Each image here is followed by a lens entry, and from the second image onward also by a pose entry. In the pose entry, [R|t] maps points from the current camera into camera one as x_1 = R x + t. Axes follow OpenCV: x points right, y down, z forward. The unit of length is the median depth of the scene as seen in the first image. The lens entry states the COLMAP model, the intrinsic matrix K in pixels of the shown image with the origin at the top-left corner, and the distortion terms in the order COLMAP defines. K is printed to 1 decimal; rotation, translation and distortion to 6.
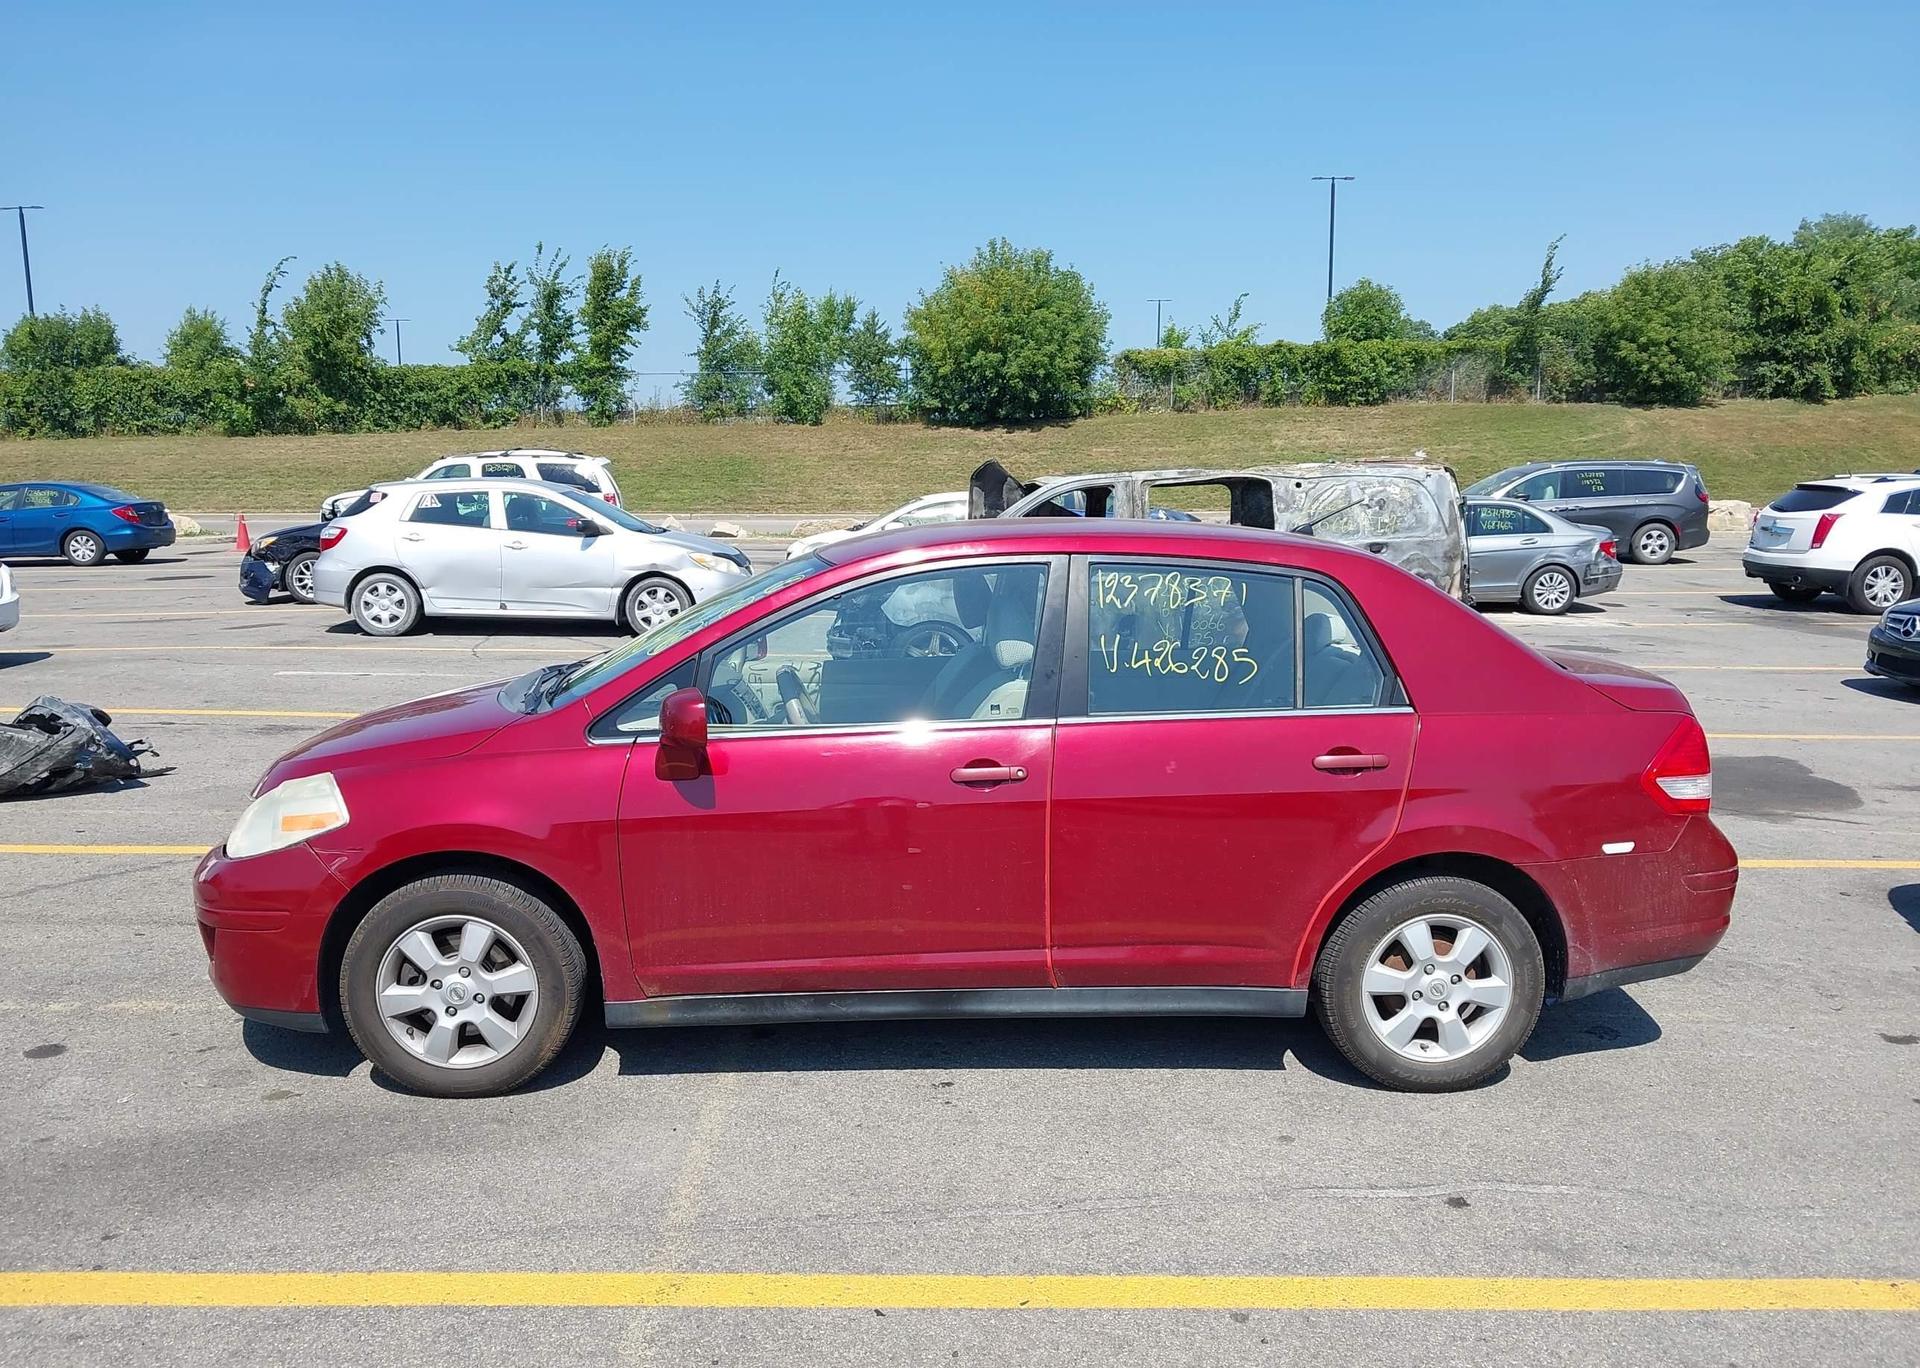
lens RADIAL K [[1507.9, 0, 960.8], [0, 1507.9, 715.2], [0, 0, 1]] dist [0.015342, -0.026011]
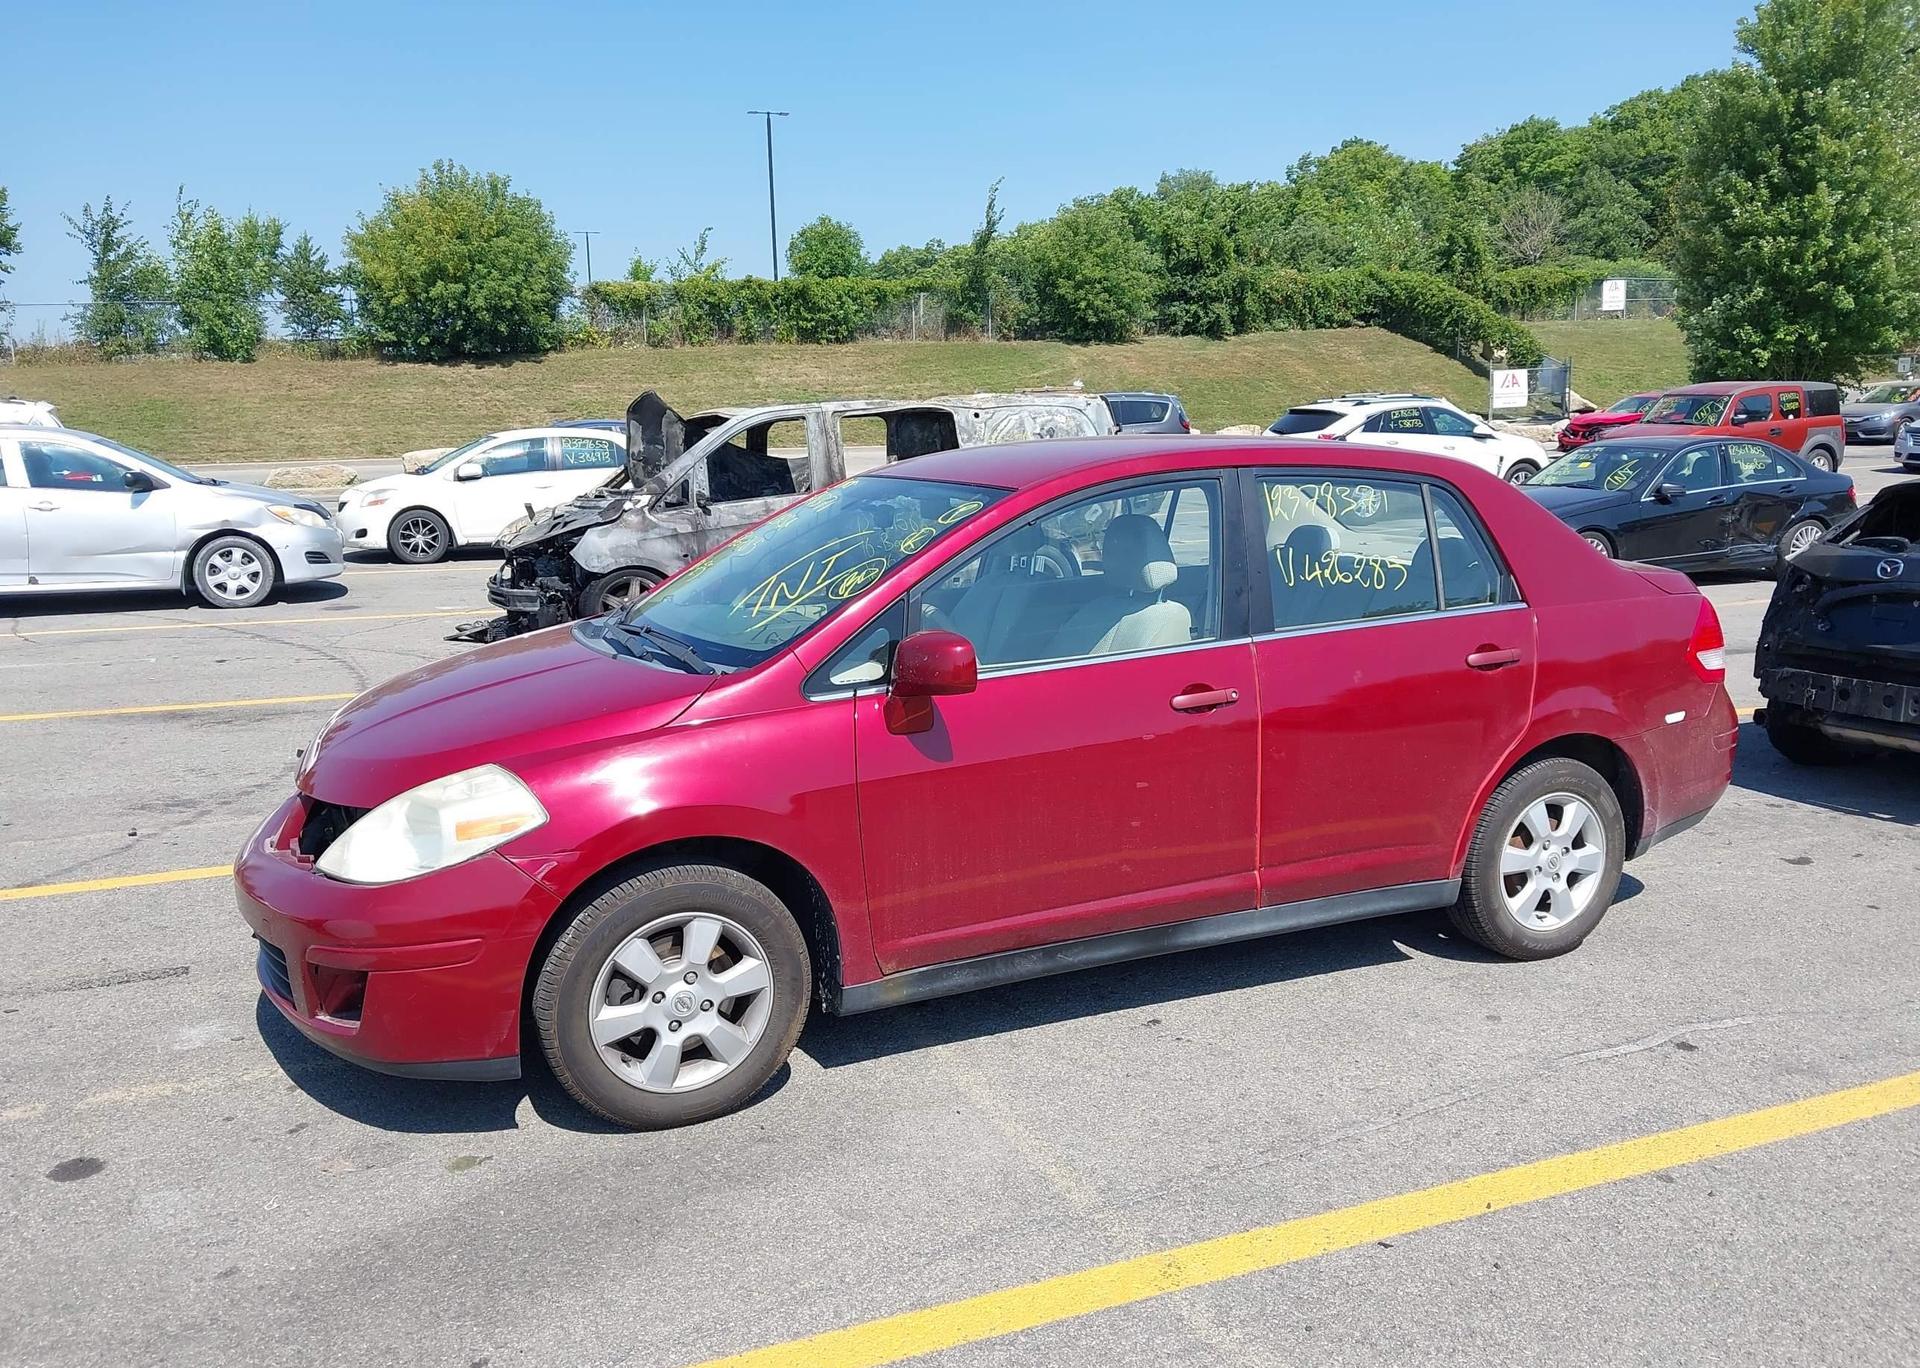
lens RADIAL K [[1507.9, 0, 967.7], [0, 1507.9, 717.8], [0, 0, 1]] dist [0.015342, -0.026011]
pose [[0.931836, -0.088542, 0.351911, -0.446728], [0.074153, 0.995774, 0.054189, -0.011720], [-0.355222, -0.024400, 0.934464, 0.139230]]
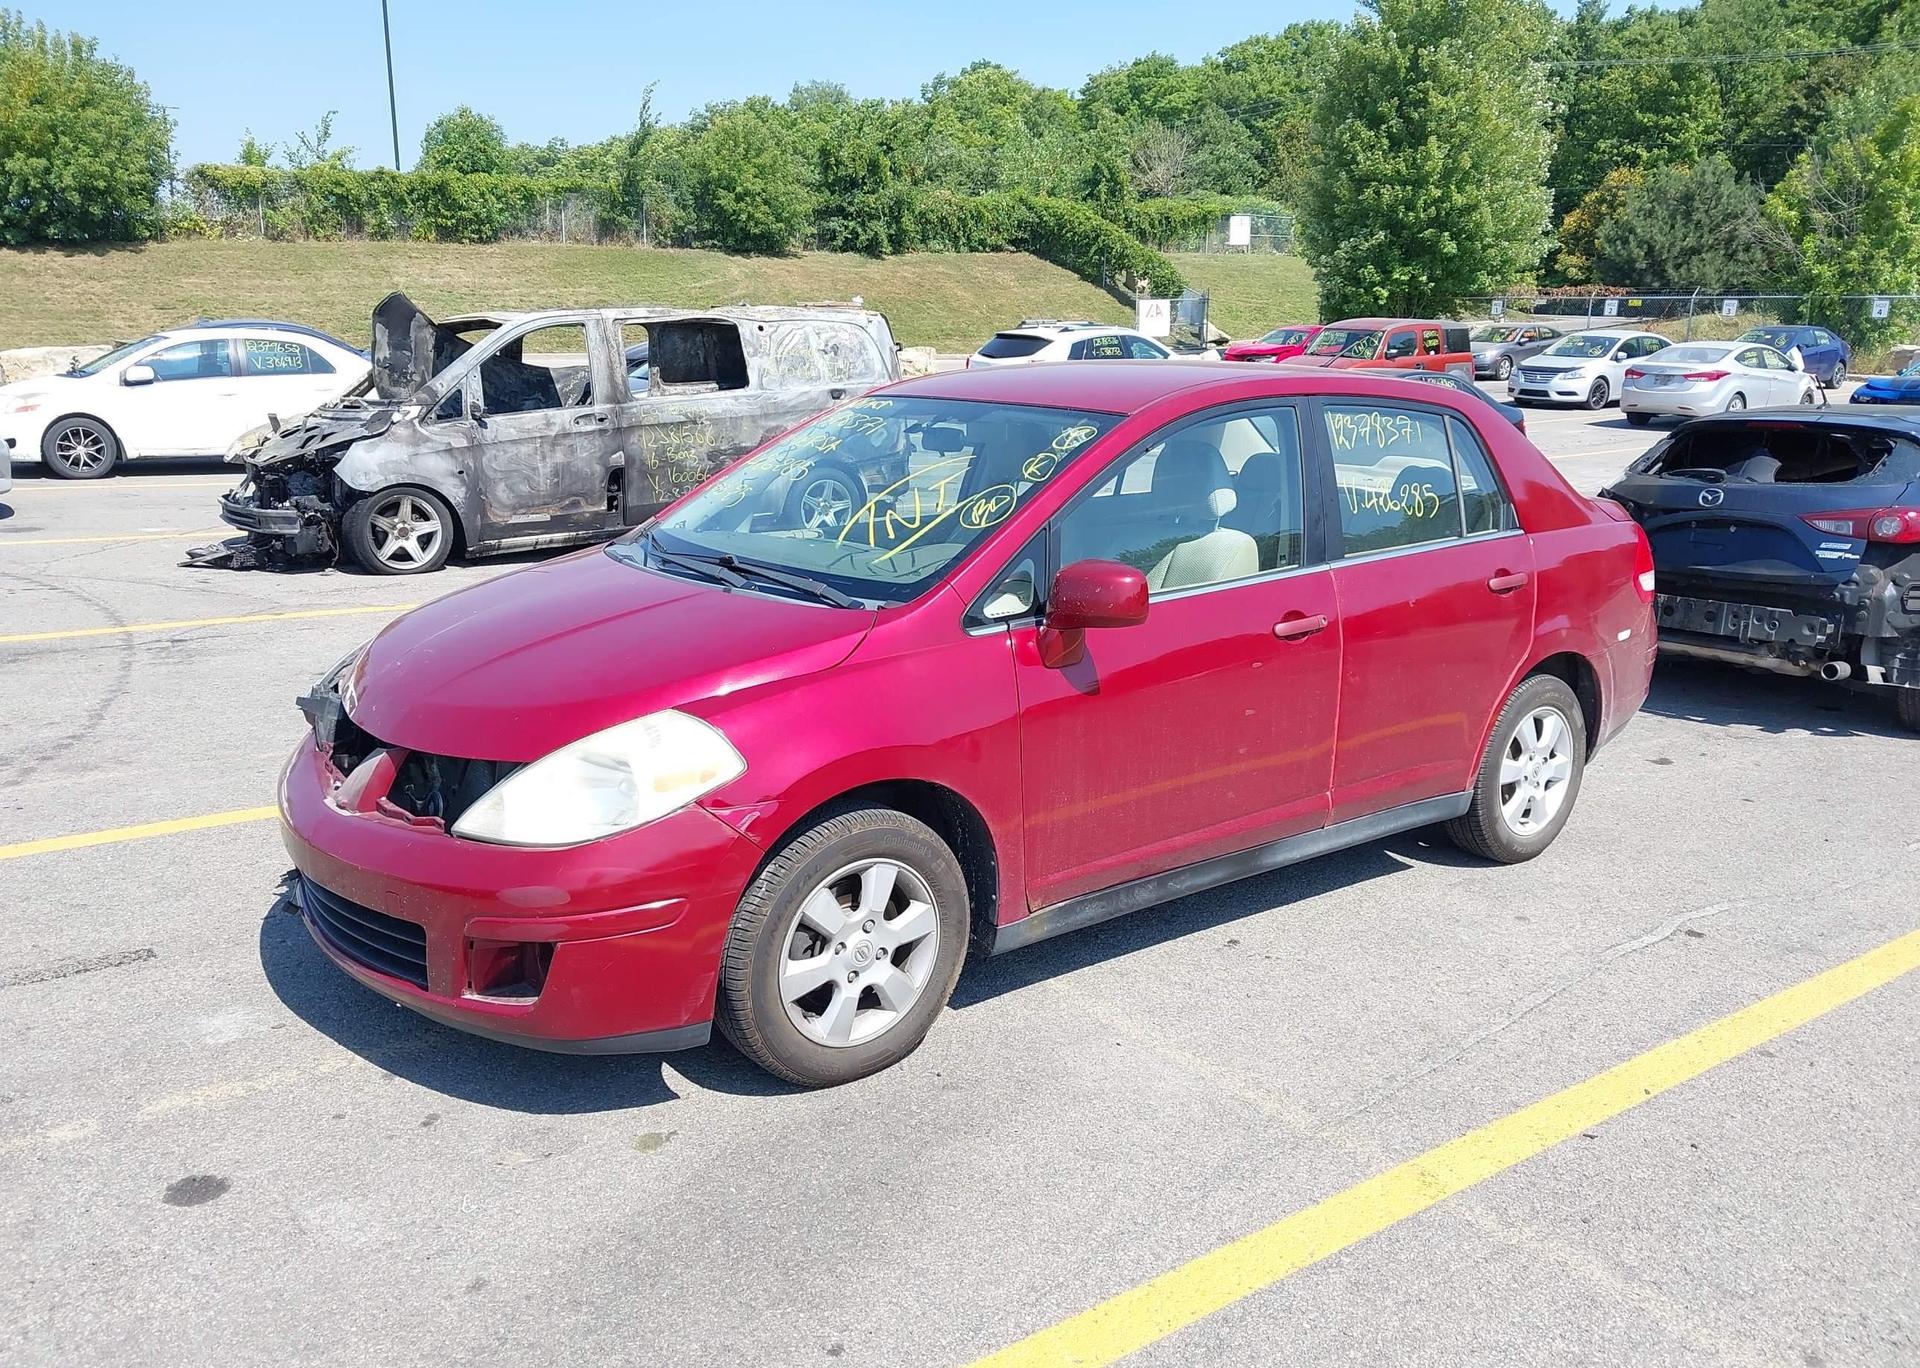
lens RADIAL K [[1507.9, 0, 960.4], [0, 1507.9, 708.8], [0, 0, 1]] dist [0.015342, -0.026011]
pose [[0.823742, -0.128714, 0.552161, -0.686976], [0.075314, 0.990100, 0.118445, -0.038442], [-0.561940, -0.055982, 0.825281, 0.289251]]
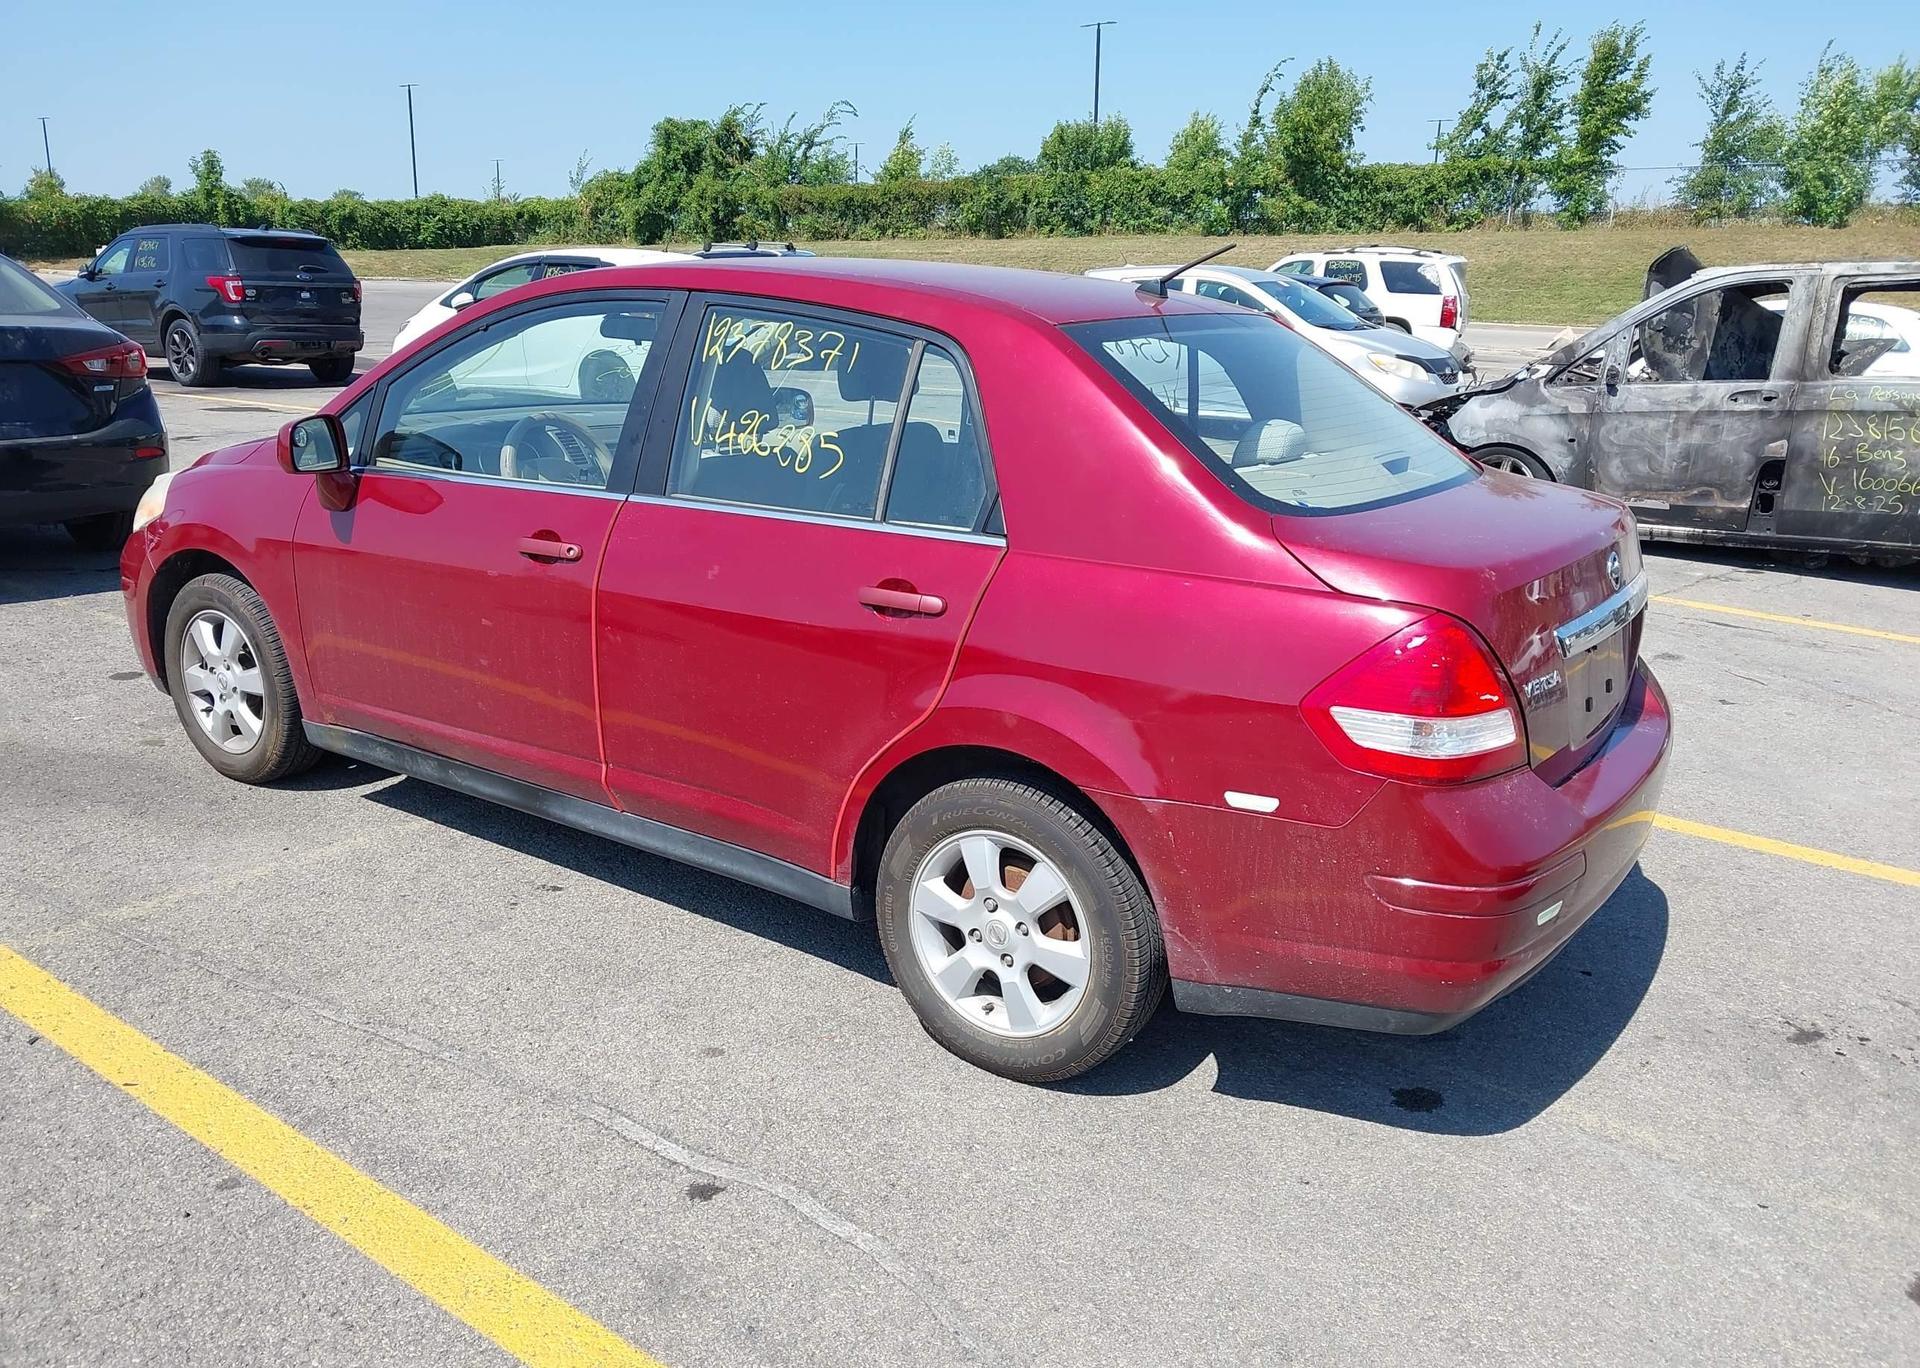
lens RADIAL K [[1507.9, 0, 952.0], [0, 1507.9, 700.8], [0, 0, 1]] dist [0.015342, -0.026011]
pose [[0.791425, 0.189590, -0.581121, 0.688909], [-0.124188, 0.980728, 0.150831, -0.032888], [0.598517, -0.047203, 0.799718, 0.420246]]
